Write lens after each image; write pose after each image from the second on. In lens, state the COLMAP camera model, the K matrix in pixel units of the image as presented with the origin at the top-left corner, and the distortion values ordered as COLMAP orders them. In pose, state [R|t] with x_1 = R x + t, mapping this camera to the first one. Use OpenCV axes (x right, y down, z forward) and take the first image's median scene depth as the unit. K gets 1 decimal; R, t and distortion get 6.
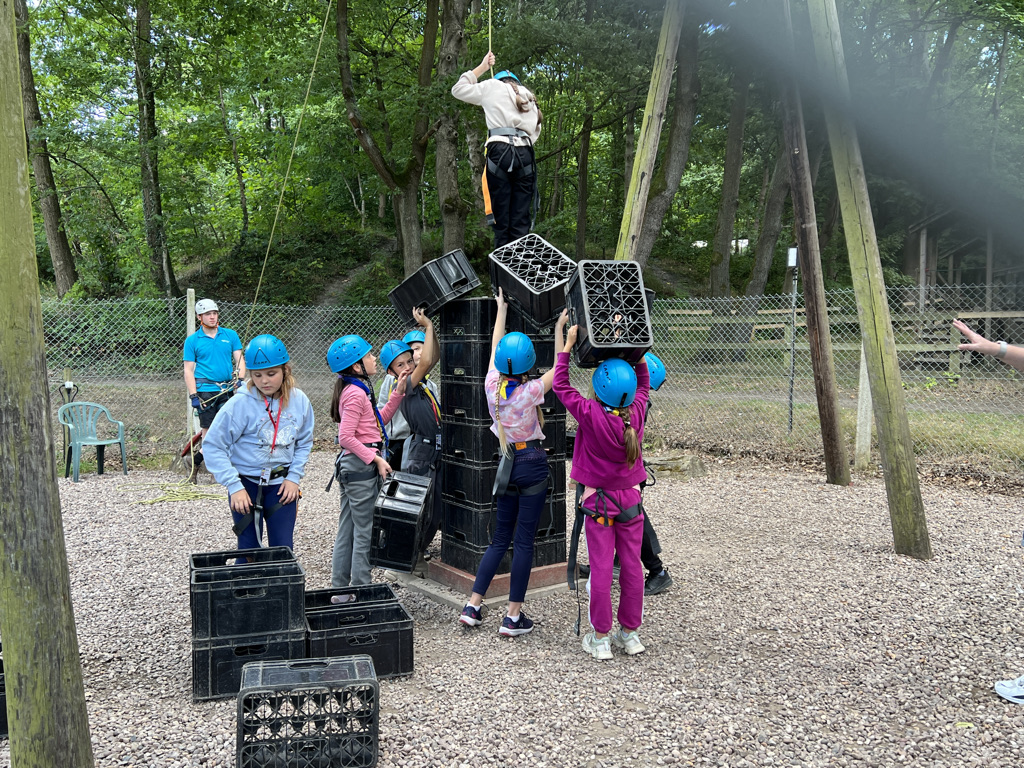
lens RADIAL K [[866.0, 0, 512.0], [0, 866.0, 384.0], [0, 0, 1]] dist [0.065602, -0.002587]
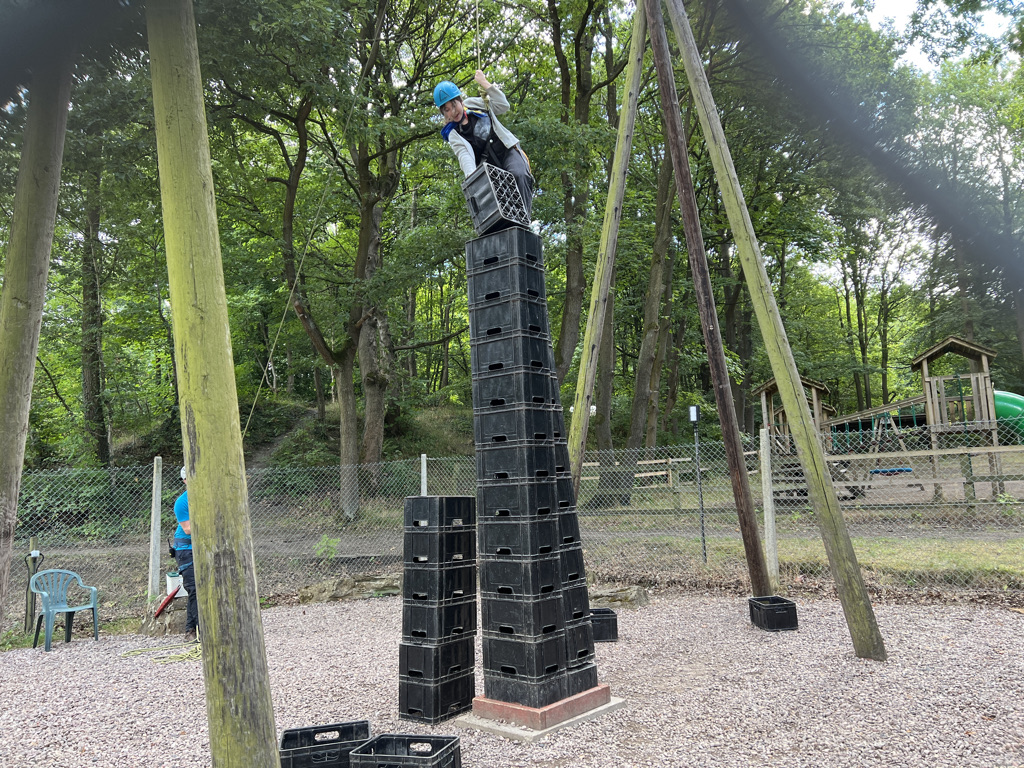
lens RADIAL K [[756.7, 0, 512.0], [0, 756.7, 384.0], [0, 0, 1]] dist [0.030028, -0.003121]
pose [[0.986768, -0.015870, 0.161359, -0.141396], [0.047313, 0.980068, -0.192944, 0.008525], [-0.155080, 0.198025, 0.967851, 0.012723]]
